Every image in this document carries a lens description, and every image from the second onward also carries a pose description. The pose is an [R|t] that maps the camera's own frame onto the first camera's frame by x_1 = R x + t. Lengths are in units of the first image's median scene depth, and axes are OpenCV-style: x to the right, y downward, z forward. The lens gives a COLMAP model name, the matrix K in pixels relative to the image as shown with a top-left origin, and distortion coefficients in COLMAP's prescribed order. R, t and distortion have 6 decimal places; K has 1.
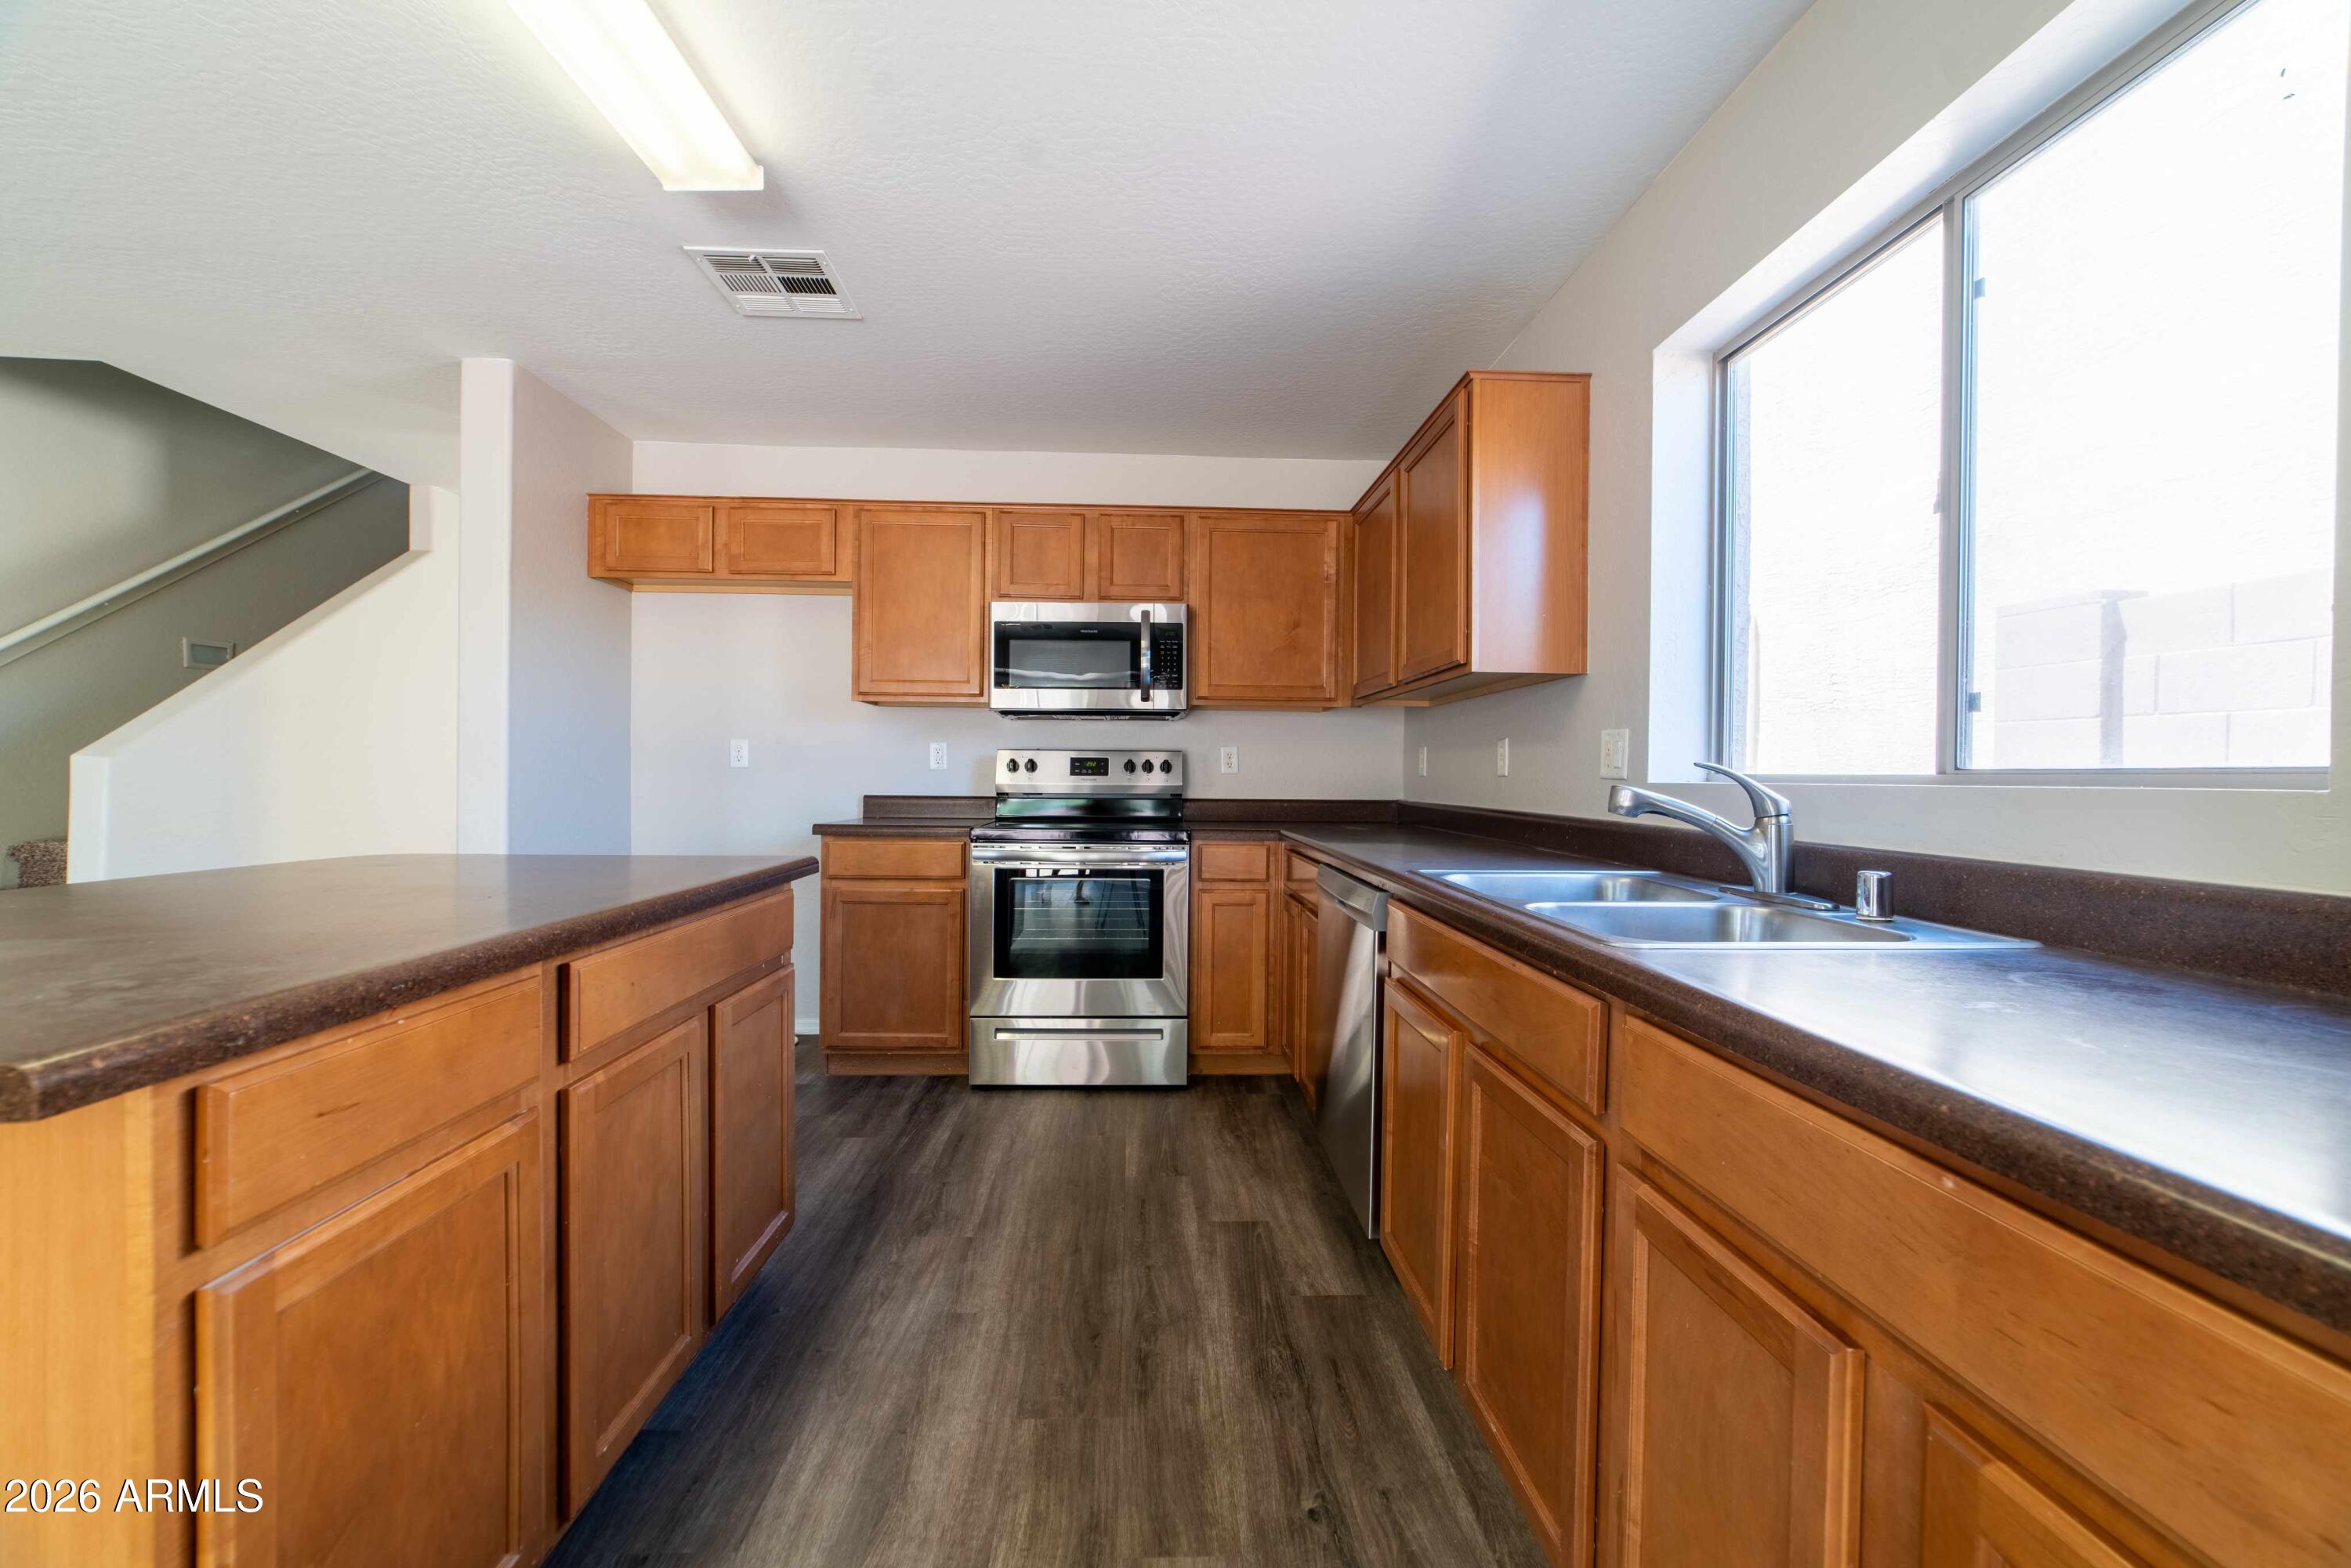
lens RADIAL K [[911.8, 0, 1171.9], [0, 911.8, 779.3], [0, 0, 1]] dist [-0.014969, 0.000547]
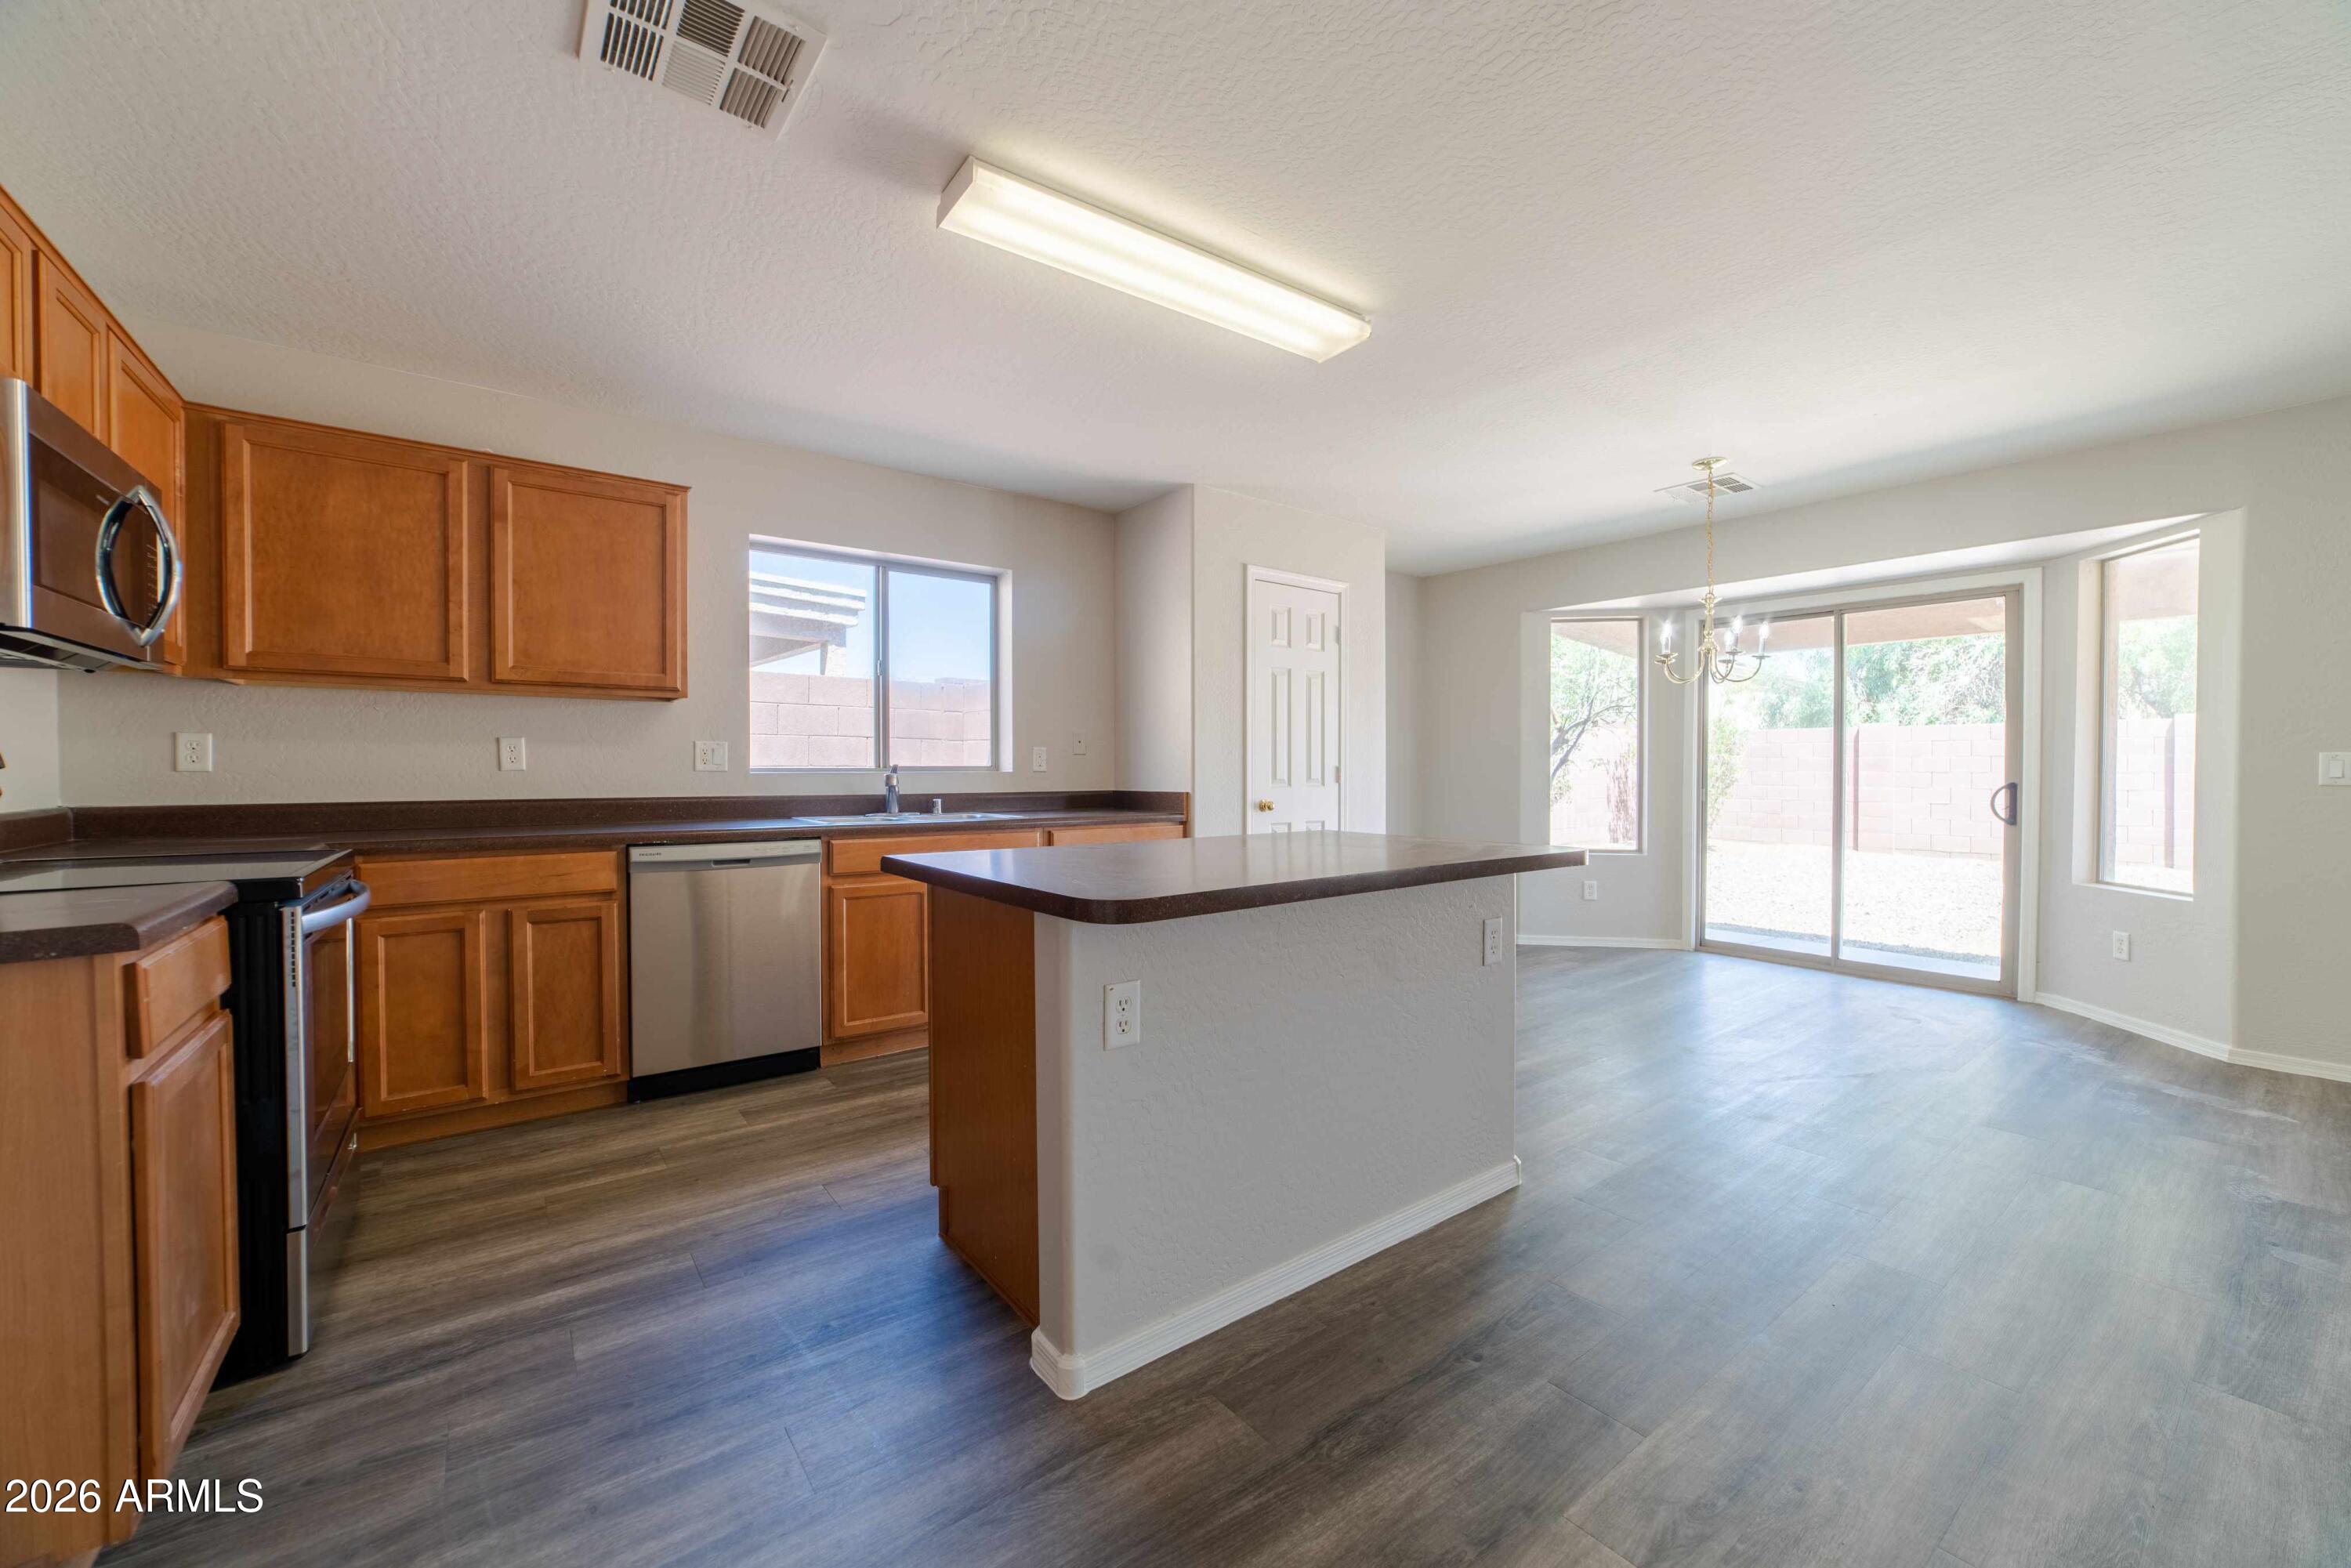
lens RADIAL K [[911.8, 0, 1171.9], [0, 911.8, 779.3], [0, 0, 1]] dist [-0.014969, 0.000547]
pose [[-0.565384, -0.021799, 0.824540, -1.107740], [-0.001181, 0.999671, 0.025619, -0.023667], [-0.824827, 0.013510, -0.565224, 1.017391]]
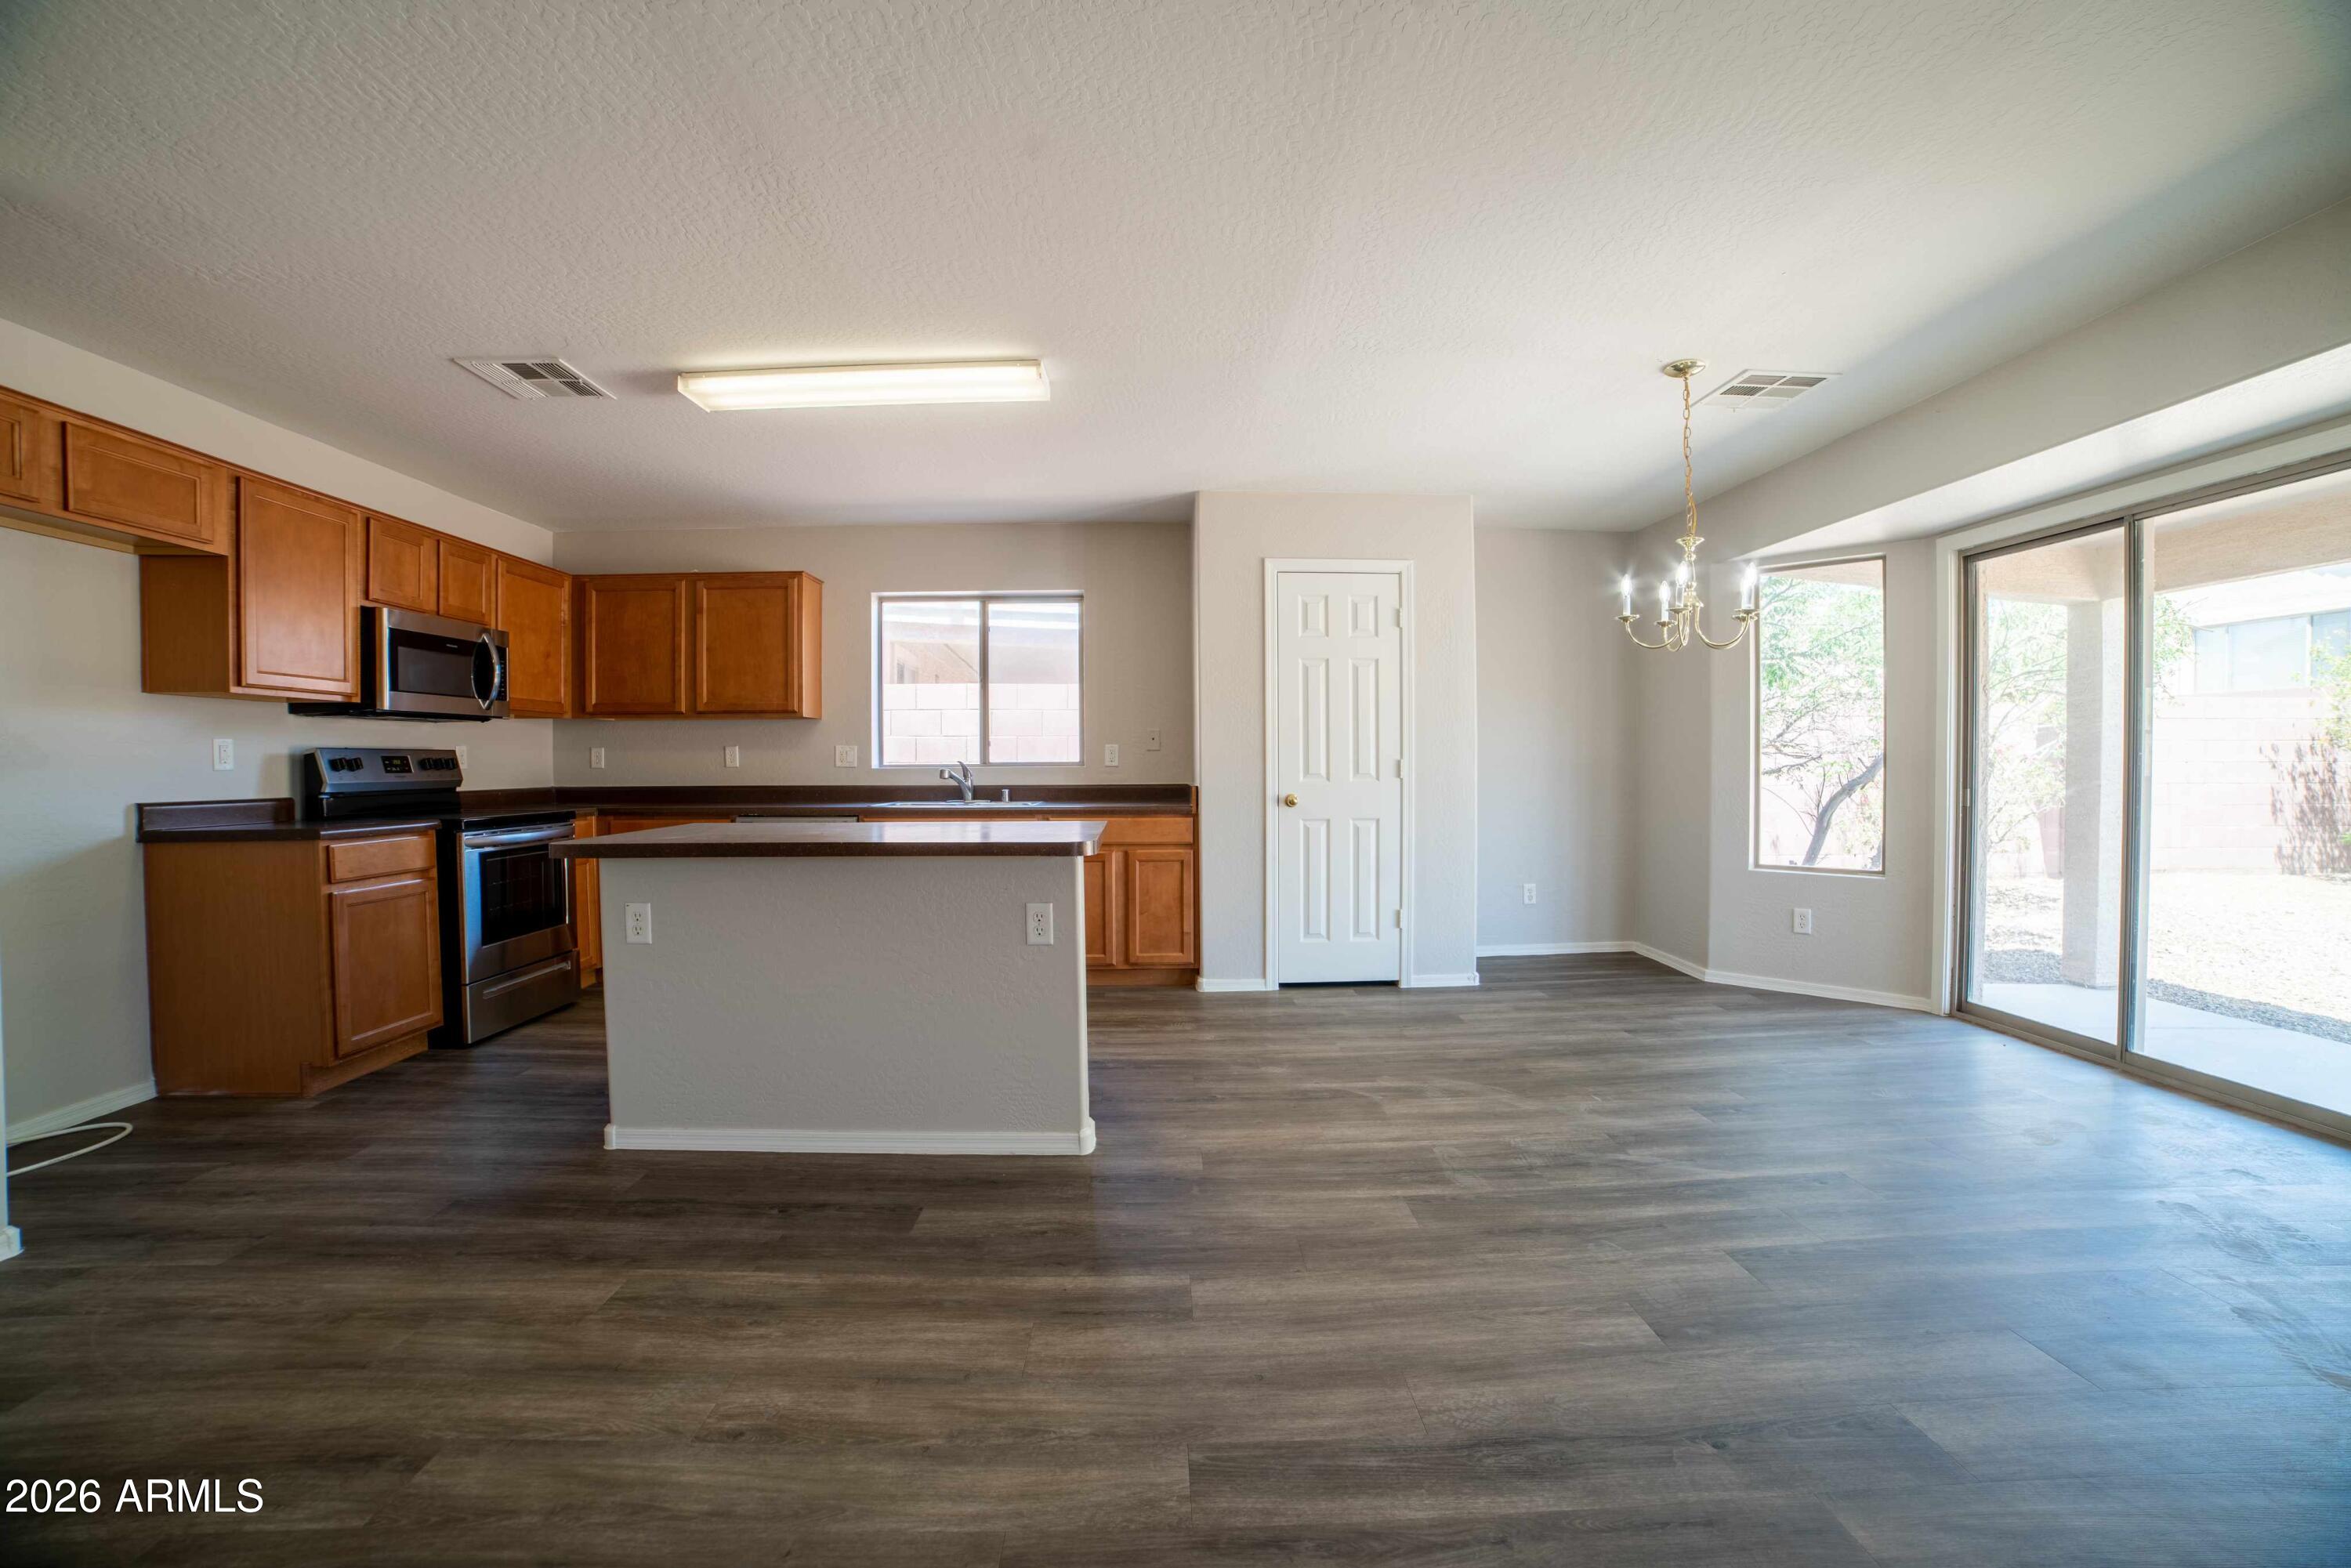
lens RADIAL K [[959.2, 0, 1175.5], [0, 959.2, 784.0], [0, 0, 1]] dist [-0.112928, 0.042507]
pose [[0.018027, -0.032965, 0.999294, -1.553461], [0.011874, 0.999393, 0.032754, -0.021499], [-0.999767, 0.011275, 0.018408, 0.102508]]
